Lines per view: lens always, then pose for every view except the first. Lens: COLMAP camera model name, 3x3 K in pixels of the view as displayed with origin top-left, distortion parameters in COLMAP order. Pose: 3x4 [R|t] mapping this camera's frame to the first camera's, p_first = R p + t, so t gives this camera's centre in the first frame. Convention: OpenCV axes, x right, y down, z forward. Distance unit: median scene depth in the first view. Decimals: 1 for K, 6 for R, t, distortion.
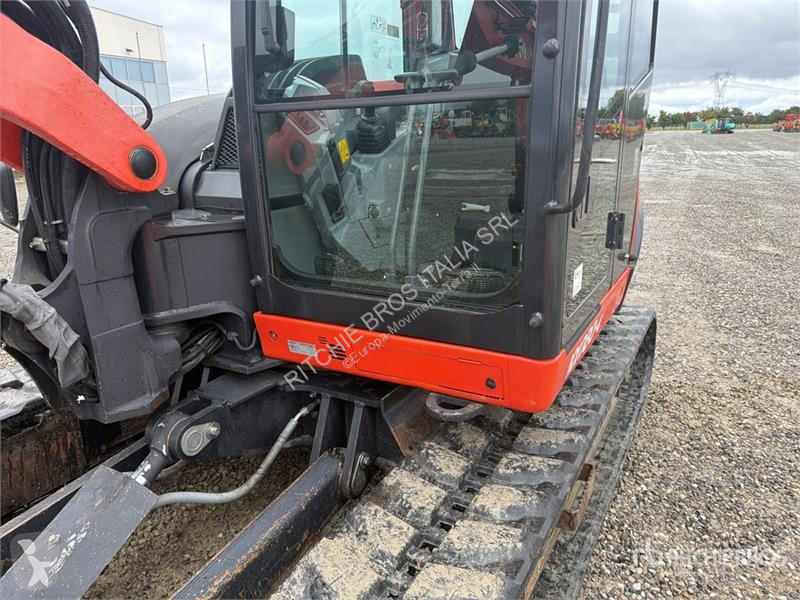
lens RADIAL K [[561.4, 0, 405.1], [0, 561.4, 298.0], [0, 0, 1]] dist [0.020787, -0.029296]
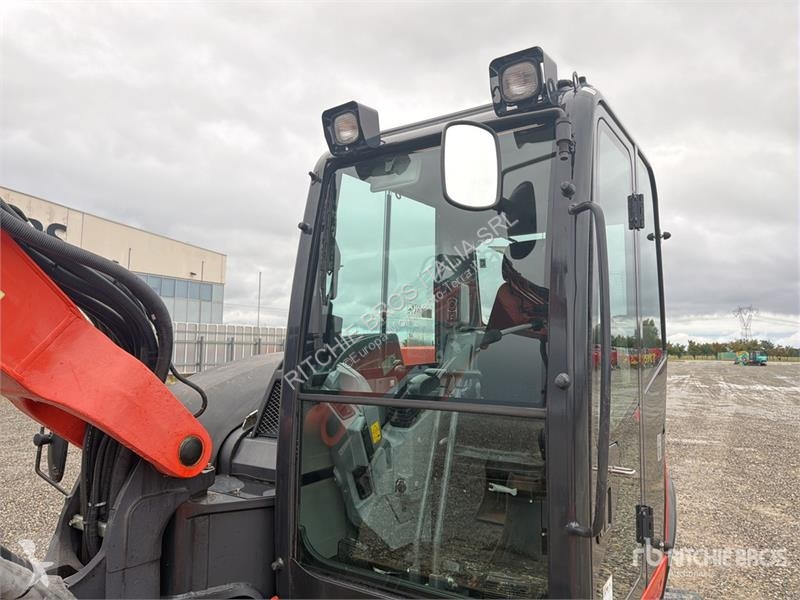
lens RADIAL K [[561.4, 0, 406.5], [0, 561.4, 301.8], [0, 0, 1]] dist [0.020787, -0.029296]
pose [[0.997836, 0.028696, -0.059161, 0.005086], [-0.048356, 0.929938, -0.364523, -0.102226], [0.044555, 0.366595, 0.929313, -0.074874]]
